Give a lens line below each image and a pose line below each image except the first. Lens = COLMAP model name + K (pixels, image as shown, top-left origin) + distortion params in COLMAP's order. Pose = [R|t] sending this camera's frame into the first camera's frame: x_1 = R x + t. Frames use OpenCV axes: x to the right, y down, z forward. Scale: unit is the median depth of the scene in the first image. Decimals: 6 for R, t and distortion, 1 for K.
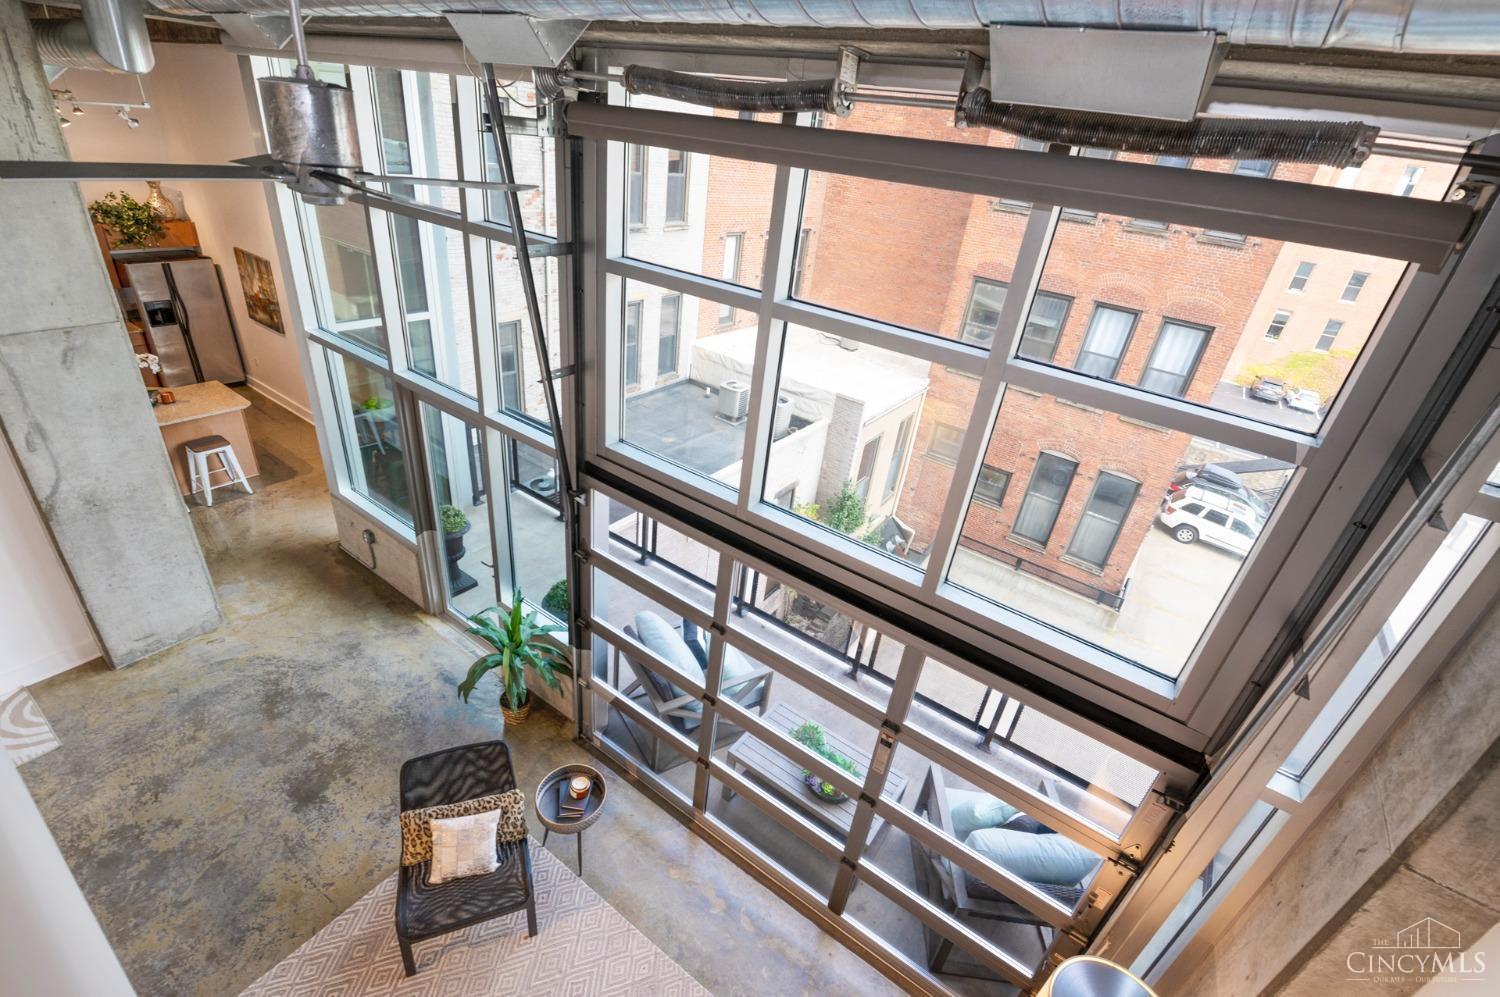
lens RADIAL K [[619.2, 0, 762.3], [0, 619.2, 514.6], [0, 0, 1]] dist [0.024809, -0.018620]
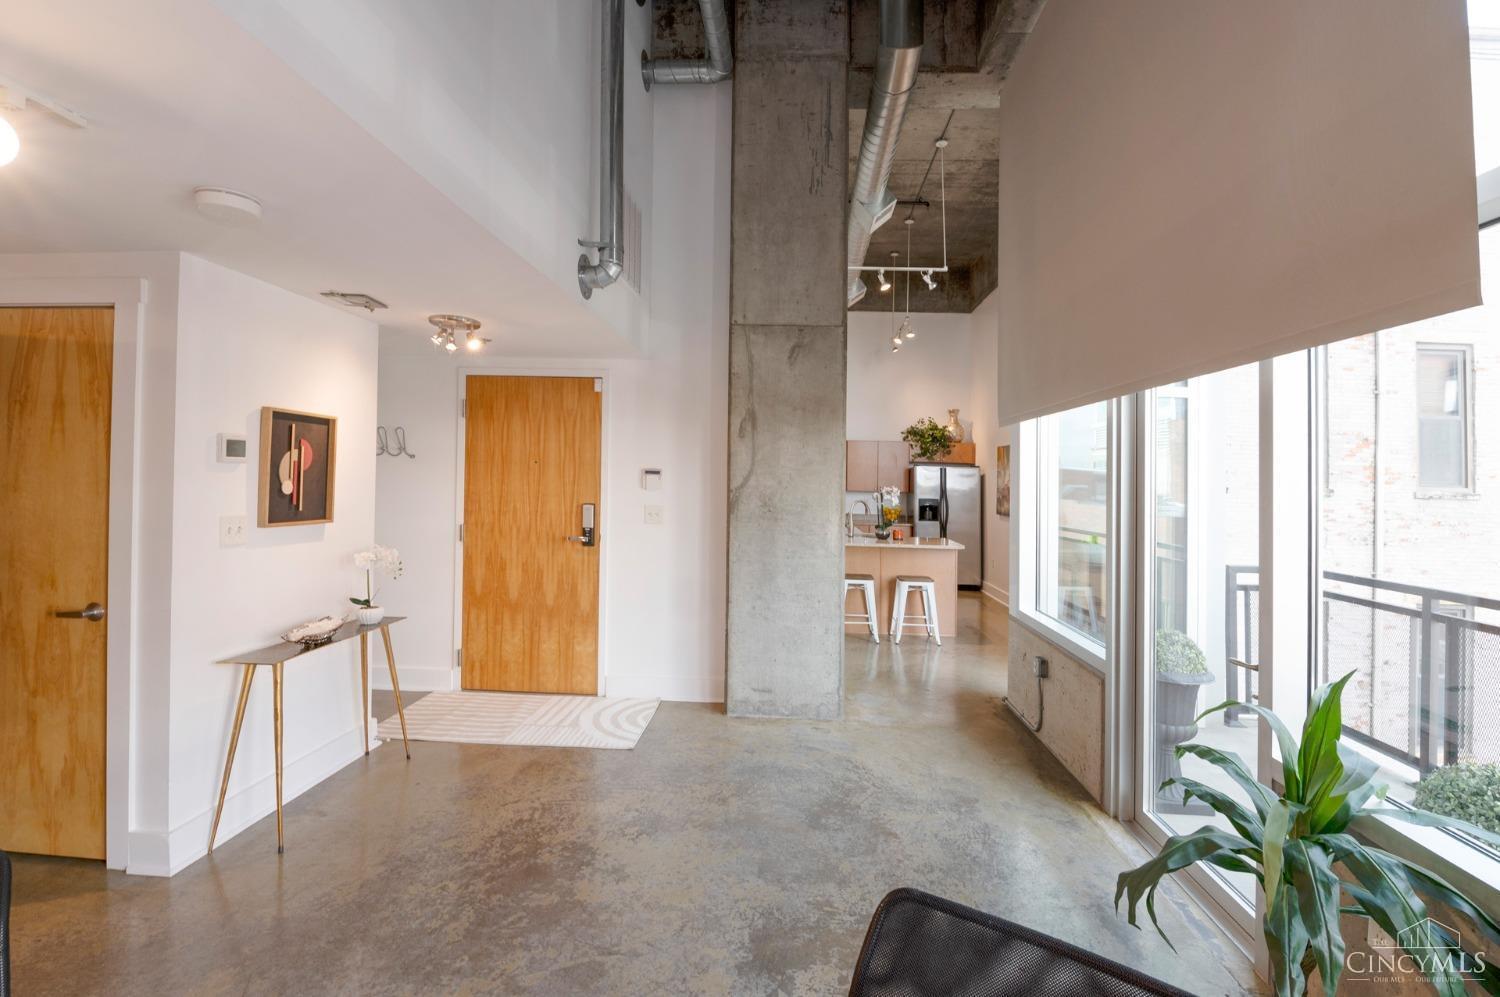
lens RADIAL K [[670.9, 0, 746.8], [0, 670.9, 458.0], [0, 0, 1]] dist [-0.015495, 0.000083]
pose [[0.495484, -0.152477, -0.855129, -0.208631], [-0.365566, 0.856435, -0.364529, 0.270148], [0.787945, 0.493225, 0.368609, 0.521217]]
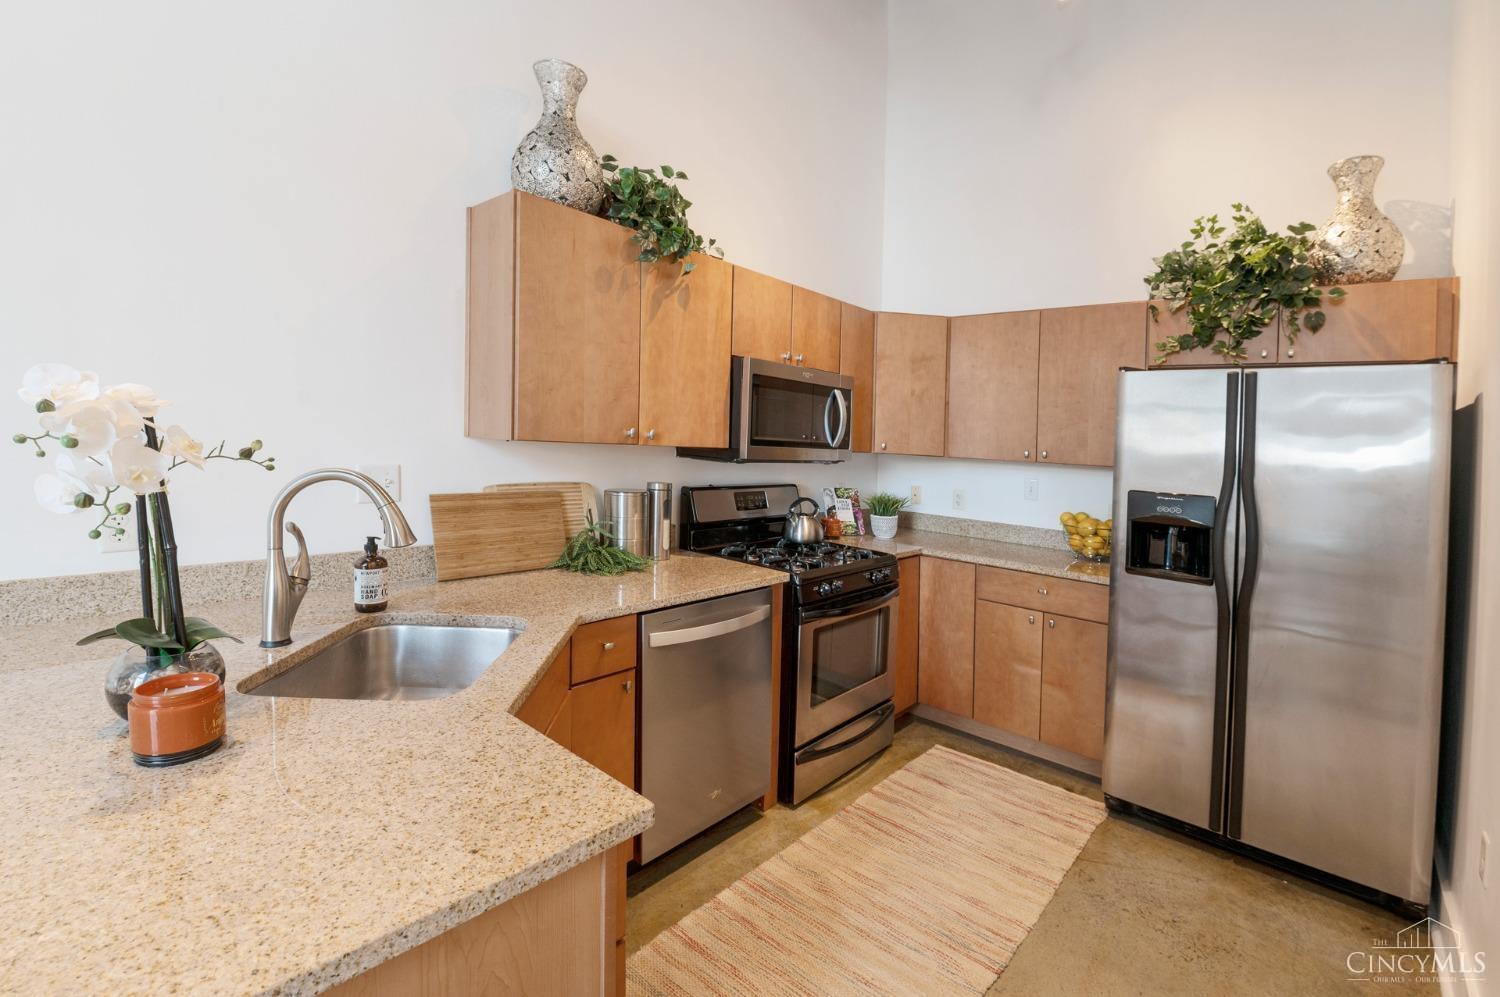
lens RADIAL K [[679.7, 0, 785.5], [0, 679.7, 480.4], [0, 0, 1]] dist [-0.001437, -0.012575]
pose [[-0.082698, -0.083548, -0.993066, -1.224991], [-0.514939, 0.856730, -0.029196, -0.475144], [0.853229, 0.508954, -0.113871, 1.671943]]
